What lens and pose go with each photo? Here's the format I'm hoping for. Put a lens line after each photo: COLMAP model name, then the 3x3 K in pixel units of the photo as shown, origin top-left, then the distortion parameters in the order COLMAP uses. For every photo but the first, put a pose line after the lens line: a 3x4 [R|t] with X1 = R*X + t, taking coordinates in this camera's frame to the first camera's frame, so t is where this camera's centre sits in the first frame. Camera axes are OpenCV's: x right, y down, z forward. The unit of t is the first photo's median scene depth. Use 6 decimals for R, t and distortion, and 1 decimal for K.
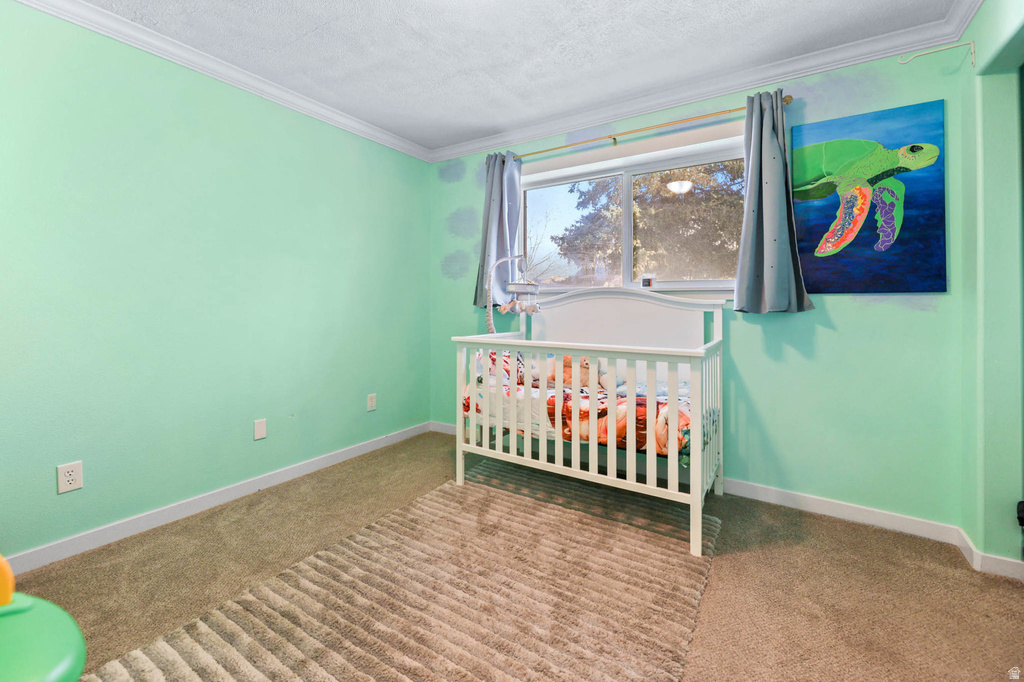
lens RADIAL K [[420.0, 0, 522.5], [0, 420.0, 305.8], [0, 0, 1]] dist [0.003357, -0.000550]
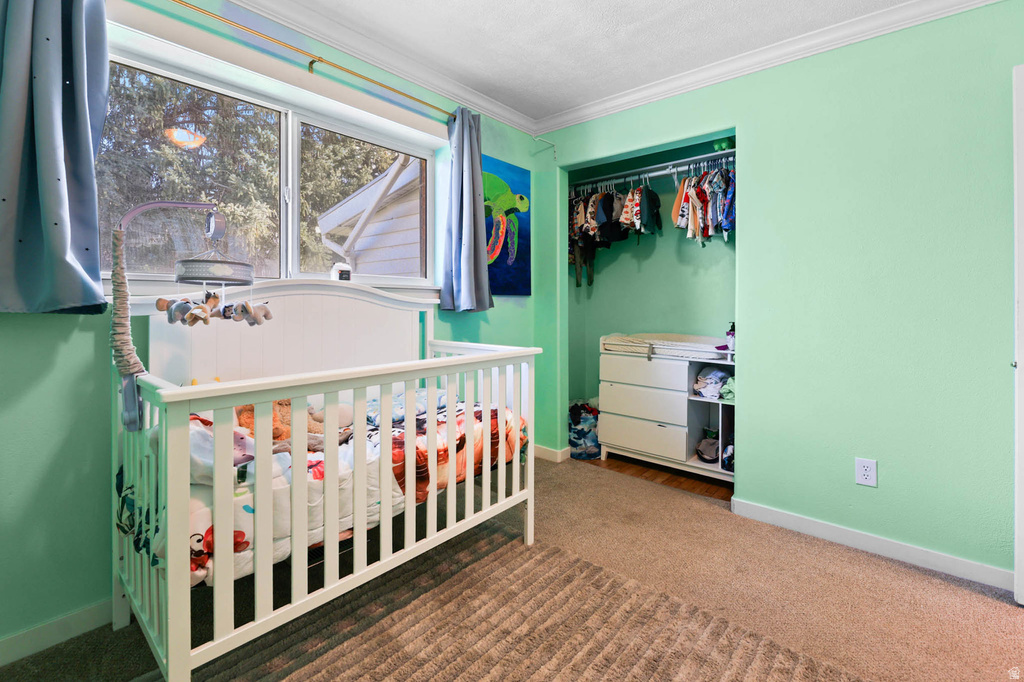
lens RADIAL K [[444.8, 0, 521.1], [0, 444.8, 304.6], [0, 0, 1]] dist [0.002746, -0.000021]
pose [[0.172351, -0.003197, 0.985030, -0.576628], [0.001492, 0.999994, 0.002984, -0.004402], [-0.985034, 0.000955, 0.172355, 0.706821]]
